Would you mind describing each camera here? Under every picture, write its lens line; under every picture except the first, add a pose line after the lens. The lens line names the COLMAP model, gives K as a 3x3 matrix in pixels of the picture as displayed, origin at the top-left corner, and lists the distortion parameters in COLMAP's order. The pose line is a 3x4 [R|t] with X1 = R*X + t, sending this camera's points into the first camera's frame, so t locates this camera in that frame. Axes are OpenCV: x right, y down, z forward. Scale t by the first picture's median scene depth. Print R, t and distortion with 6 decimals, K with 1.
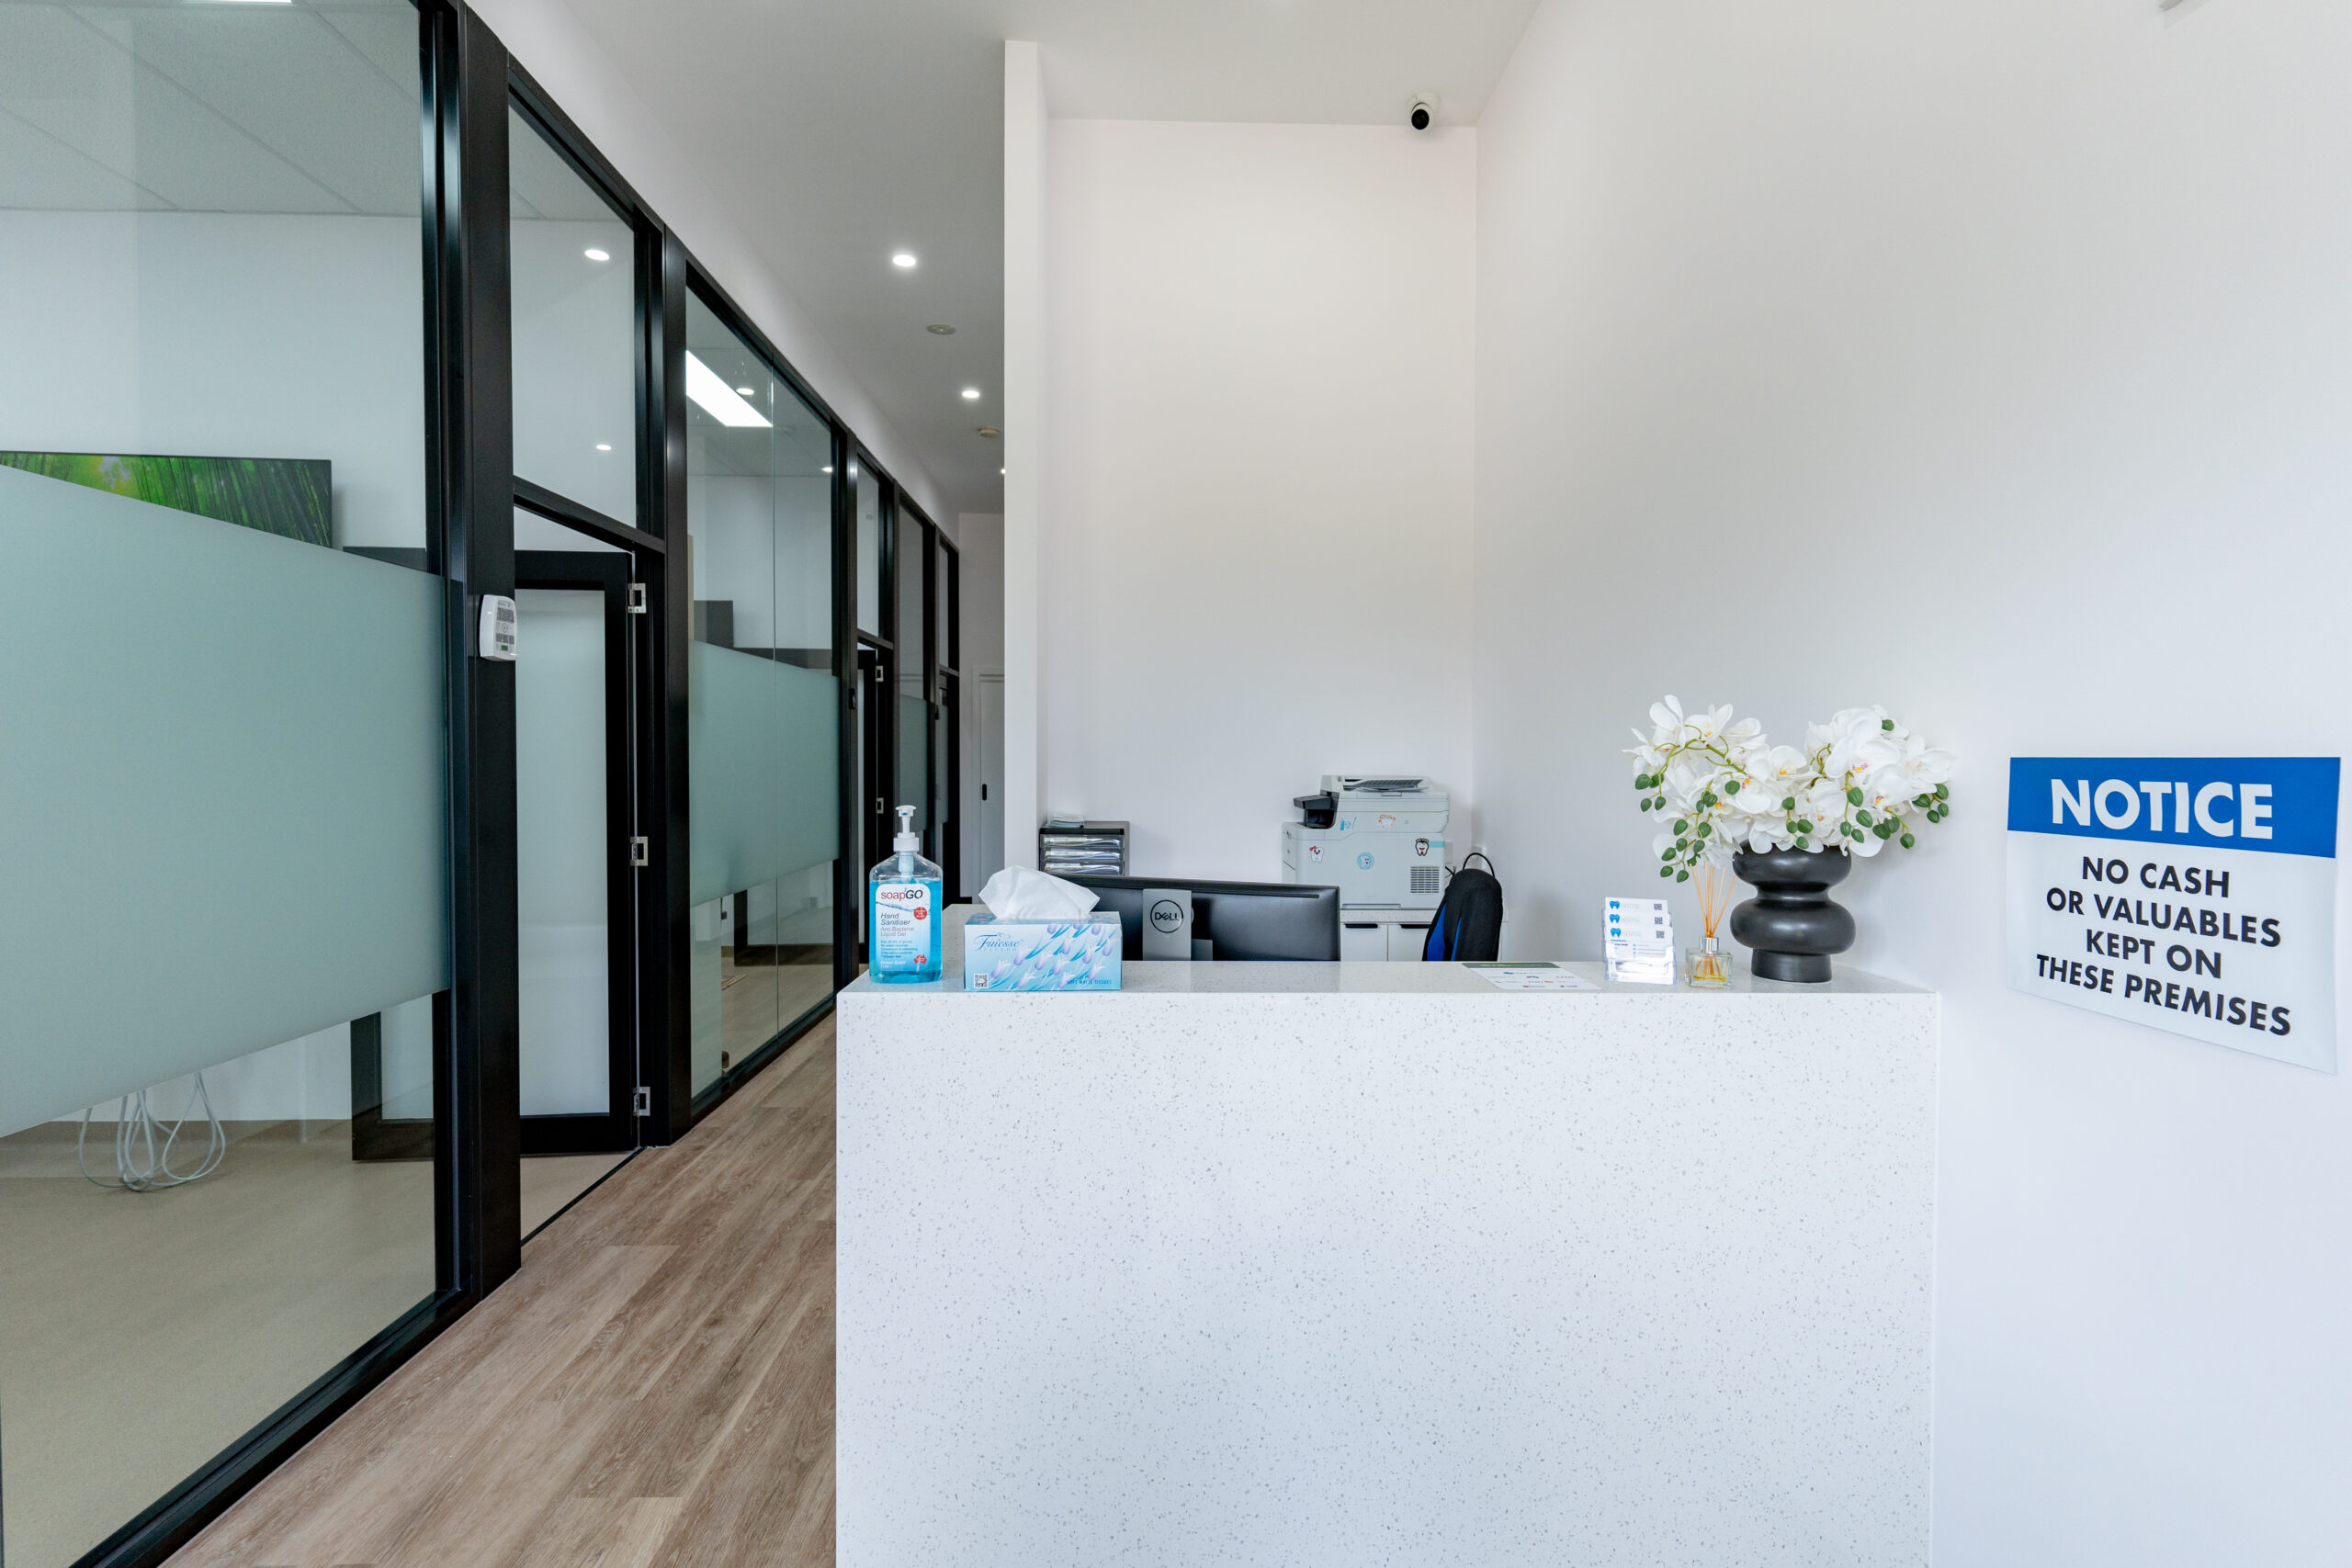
lens RADIAL K [[1110.5, 0, 1167.5], [0, 1110.5, 781.8], [0, 0, 1]] dist [0.004010, 0.000279]
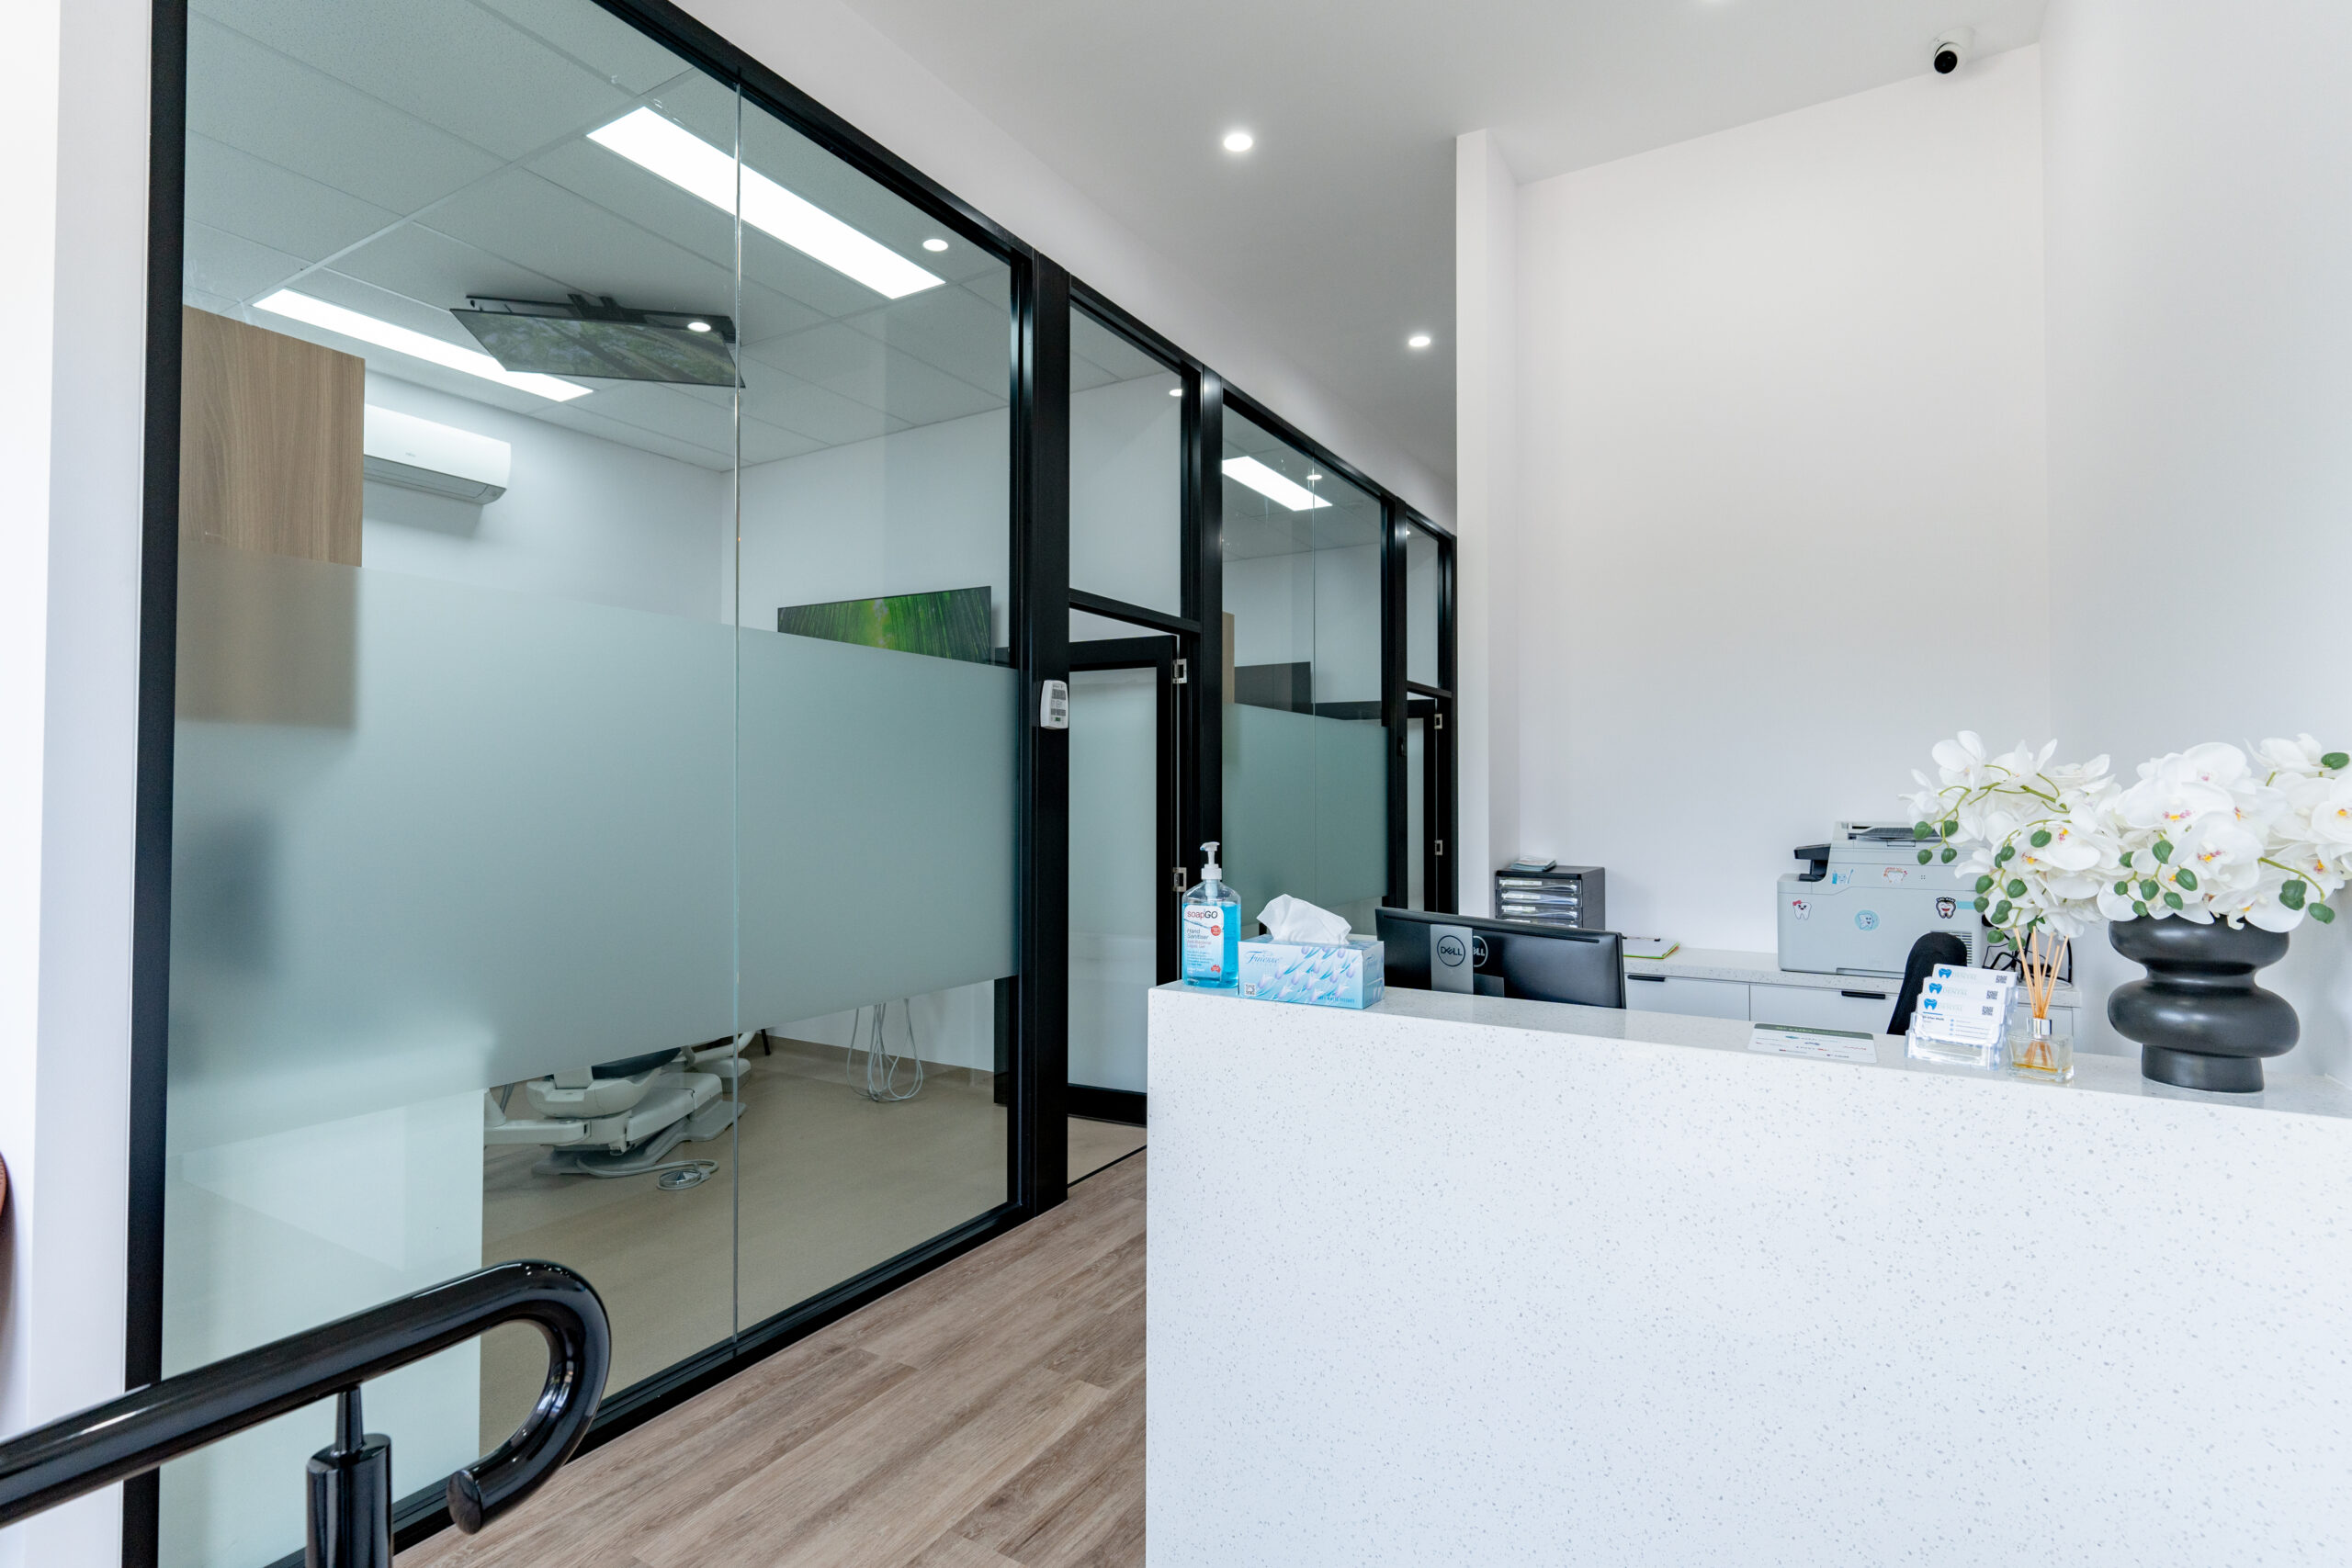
lens RADIAL K [[1106.1, 0, 1170.0], [0, 1106.1, 777.3], [0, 0, 1]] dist [0.003205, 0.000839]
pose [[0.844245, -0.012614, -0.535809, 0.227705], [-0.010462, 0.999145, -0.040007, -0.000495], [0.535855, 0.039381, 0.843391, -0.035084]]
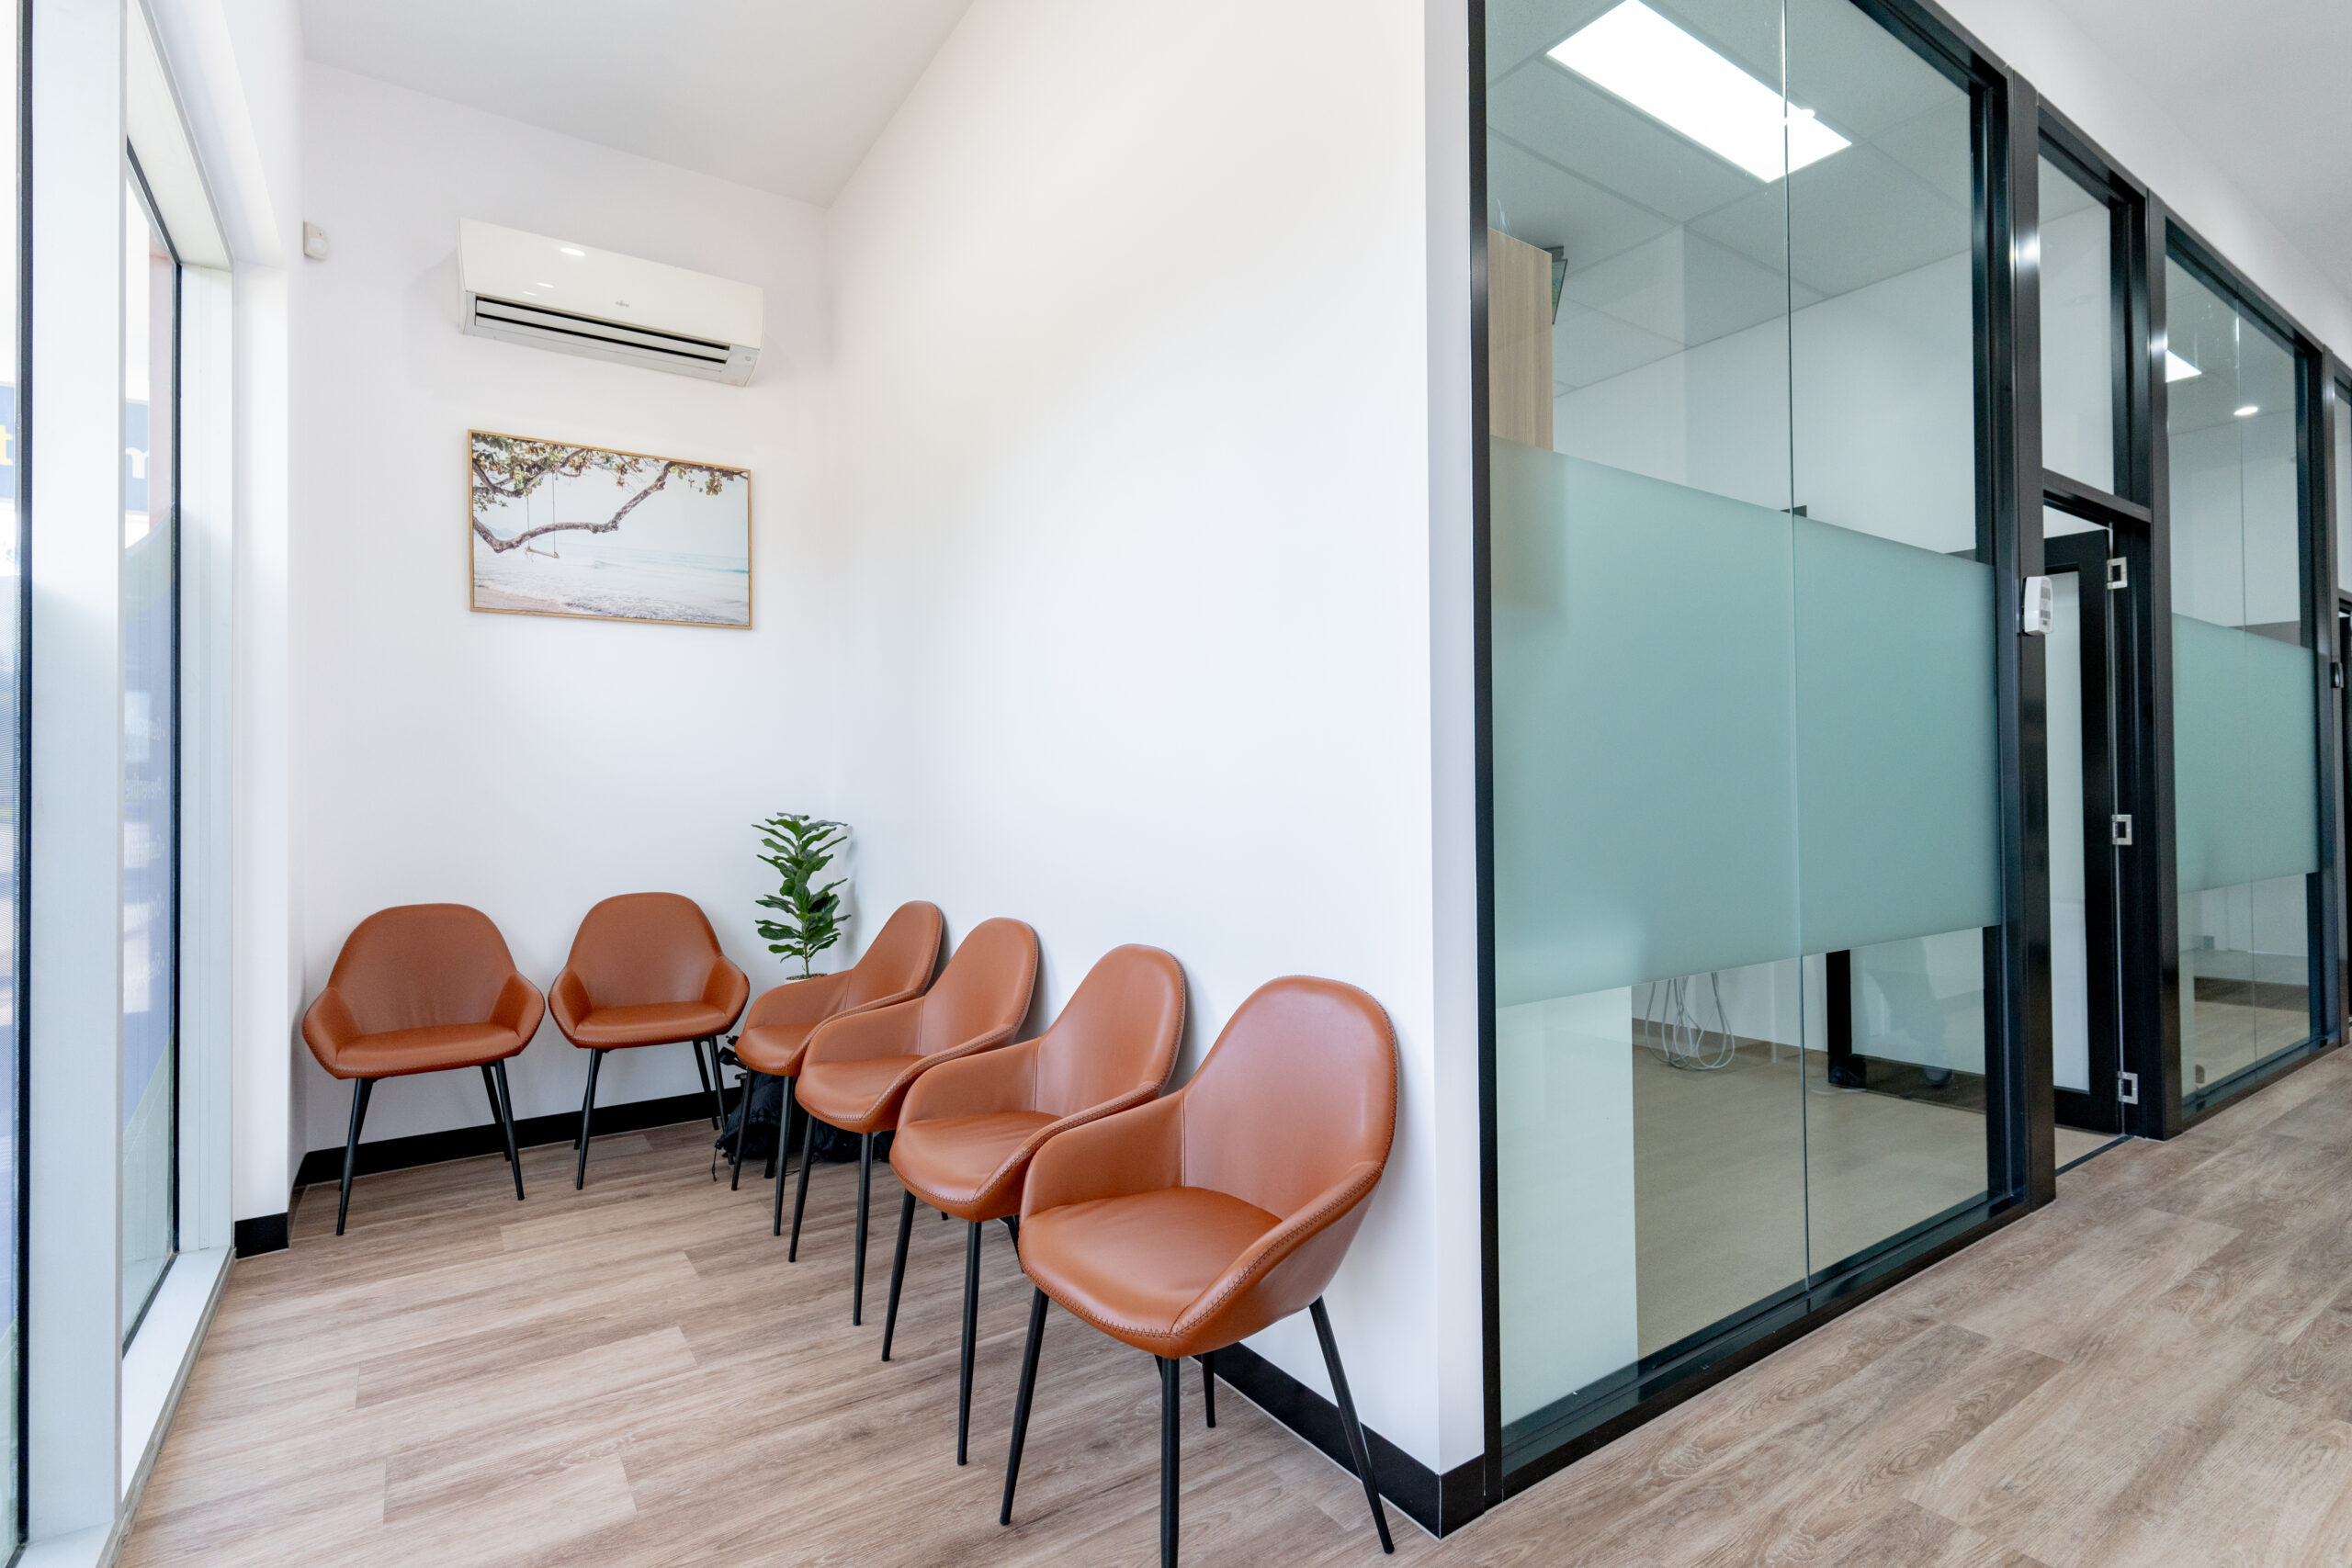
lens RADIAL K [[1110.5, 0, 1167.5], [0, 1110.5, 781.8], [0, 0, 1]] dist [0.004010, 0.000279]
pose [[0.541615, -0.018412, -0.840425, -0.146570], [-0.010769, 0.999526, -0.028838, 0.081554], [0.840558, 0.024669, 0.541160, -0.339452]]
